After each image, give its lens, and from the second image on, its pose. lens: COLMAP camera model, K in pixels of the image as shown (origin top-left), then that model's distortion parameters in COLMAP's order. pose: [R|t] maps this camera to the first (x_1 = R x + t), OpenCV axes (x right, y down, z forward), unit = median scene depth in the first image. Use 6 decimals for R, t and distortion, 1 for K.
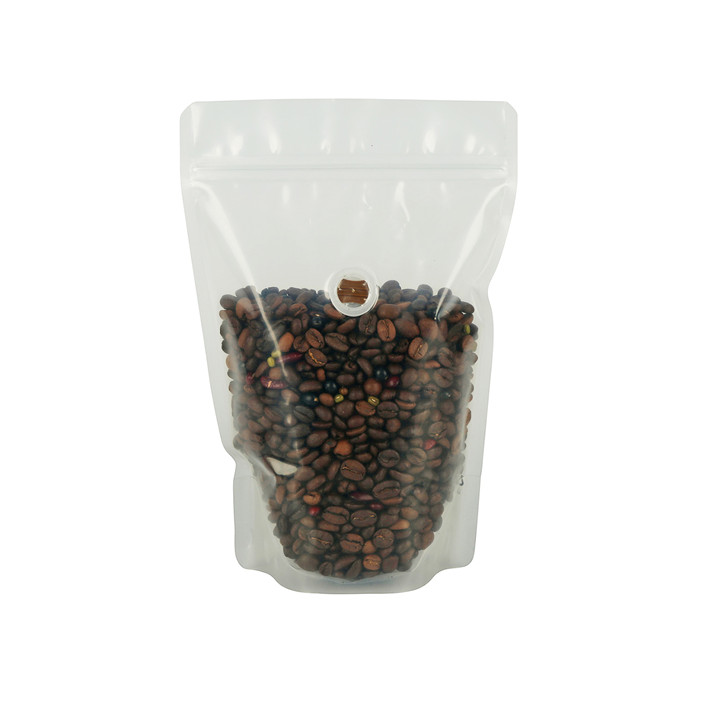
lens RADIAL K [[1552.0, 0, 350.5], [0, 1552.0, 350.5], [0, 0, 1]] dist [-0.003002, 0.005786]
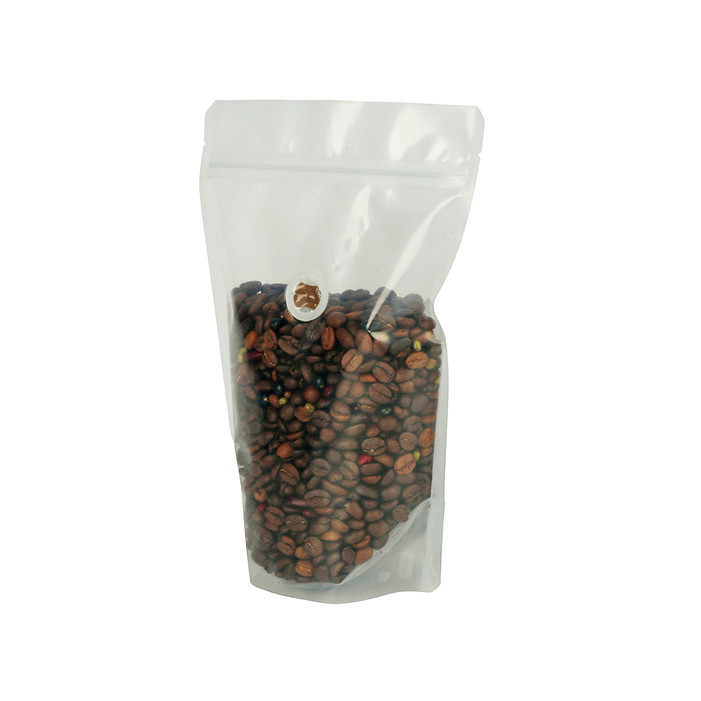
lens RADIAL K [[1552.0, 0, 350.5], [0, 1552.0, 350.5], [0, 0, 1]] dist [-0.003002, 0.005786]
pose [[0.827605, 0.103896, -0.551612, 0.578092], [-0.082515, 0.994563, 0.063526, -0.069080], [0.555213, -0.007058, 0.831678, 0.188181]]
